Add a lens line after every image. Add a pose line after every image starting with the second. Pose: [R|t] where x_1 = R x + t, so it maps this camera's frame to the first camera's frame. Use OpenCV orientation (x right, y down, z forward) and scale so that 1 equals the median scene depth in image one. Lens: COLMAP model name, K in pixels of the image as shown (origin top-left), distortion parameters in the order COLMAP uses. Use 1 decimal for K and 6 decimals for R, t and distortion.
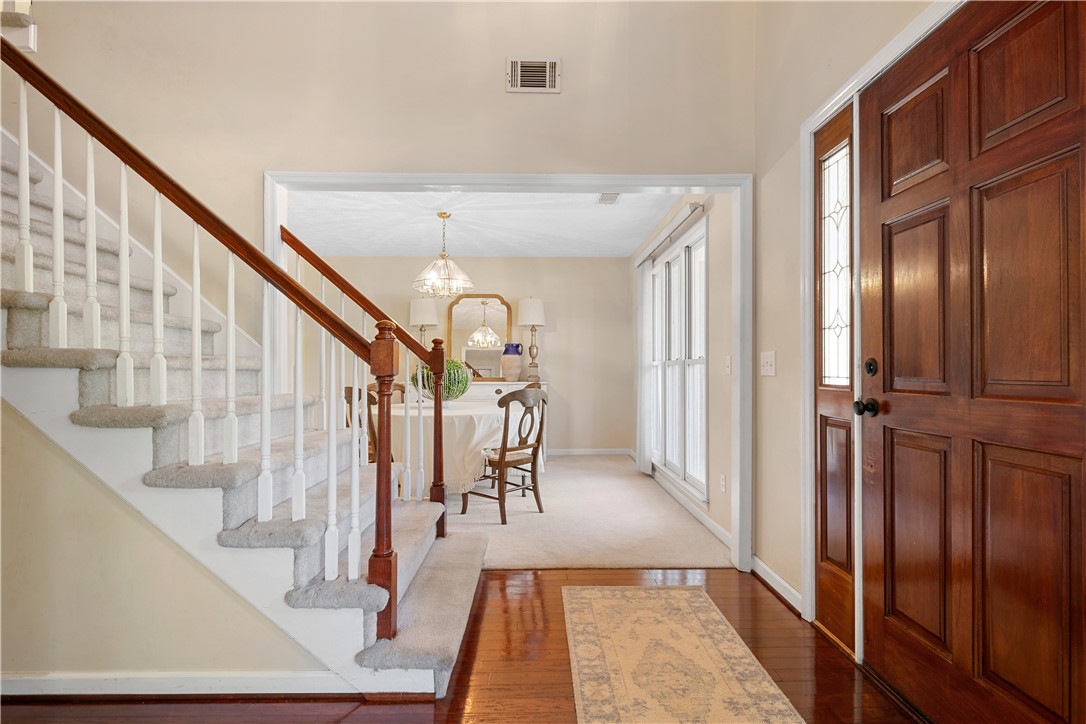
lens RADIAL K [[541.0, 0, 548.8], [0, 541.0, 366.0], [0, 0, 1]] dist [-0.001467, -0.000972]
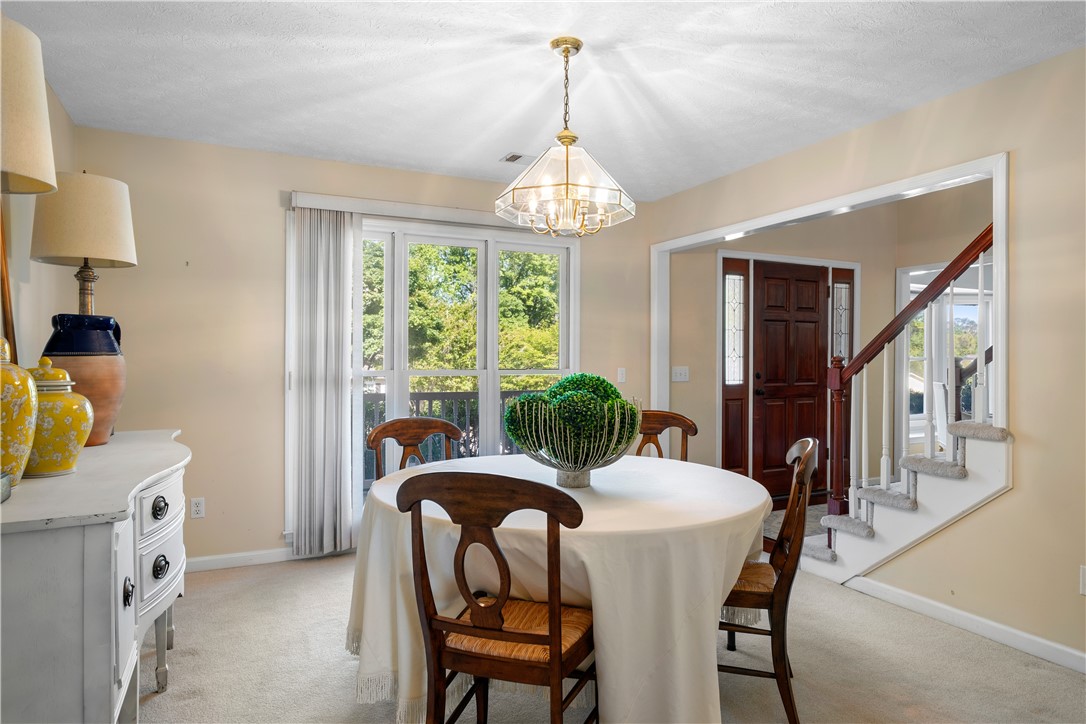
lens RADIAL K [[657.9, 0, 545.9], [0, 657.9, 365.0], [0, 0, 1]] dist [-0.000845, -0.000138]
pose [[-0.424767, -0.012119, 0.905221, -1.391654], [-0.007108, 0.999924, 0.010051, -0.056775], [-0.905275, -0.002165, -0.424821, 2.570157]]
